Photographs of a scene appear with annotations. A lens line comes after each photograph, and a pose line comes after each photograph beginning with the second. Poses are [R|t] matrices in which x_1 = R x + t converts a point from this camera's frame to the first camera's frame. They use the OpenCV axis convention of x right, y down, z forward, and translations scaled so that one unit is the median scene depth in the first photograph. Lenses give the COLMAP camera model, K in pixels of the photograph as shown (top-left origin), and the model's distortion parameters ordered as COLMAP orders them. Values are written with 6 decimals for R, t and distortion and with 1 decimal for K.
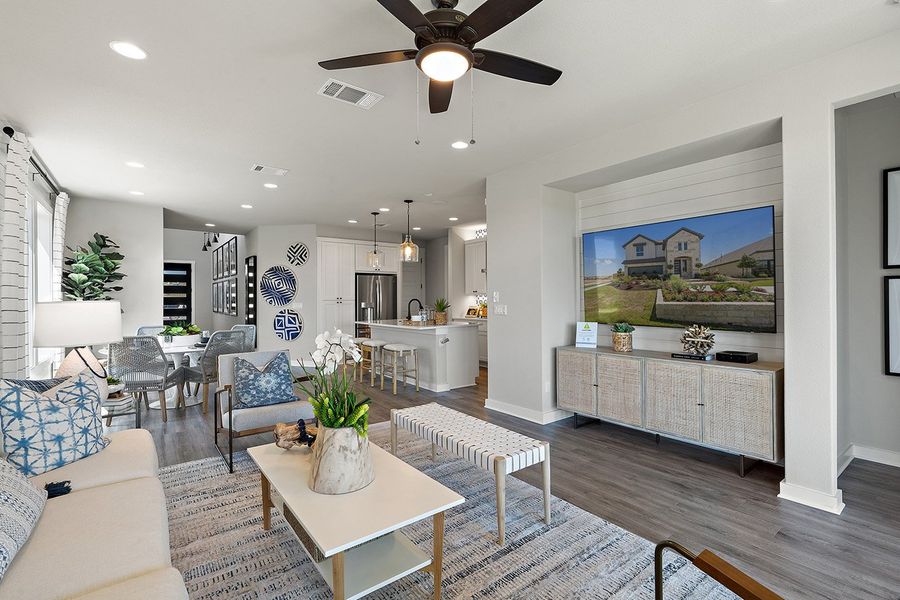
lens RADIAL K [[424.0, 0, 450.1], [0, 424.0, 297.1], [0, 0, 1]] dist [-0.002404, -0.000982]
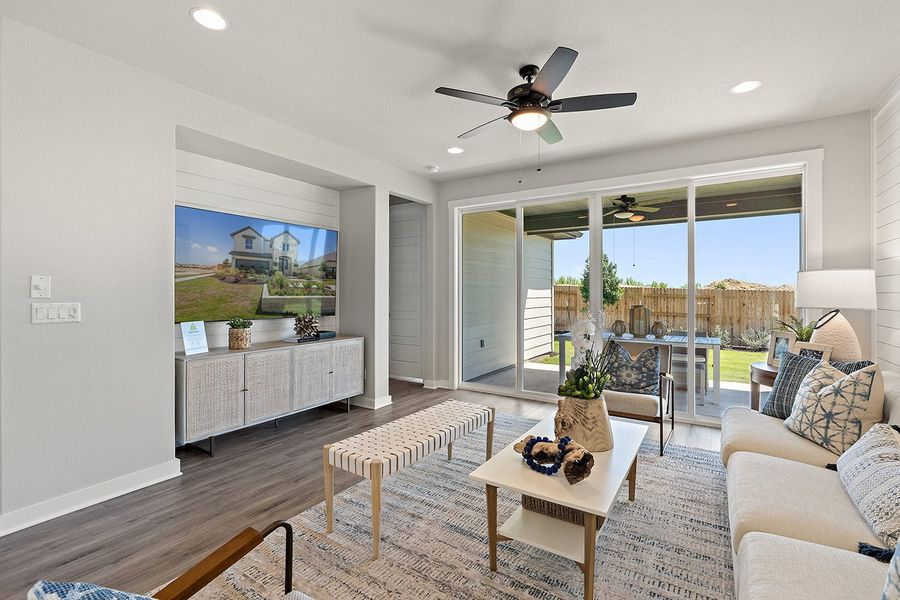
lens RADIAL K [[424.0, 0, 450.1], [0, 424.0, 297.1], [0, 0, 1]] dist [-0.002404, -0.000982]
pose [[-0.364916, 0.000298, 0.931040, -0.666486], [-0.003622, 0.999992, -0.001740, 0.014968], [-0.931033, -0.004007, -0.364912, 0.972557]]
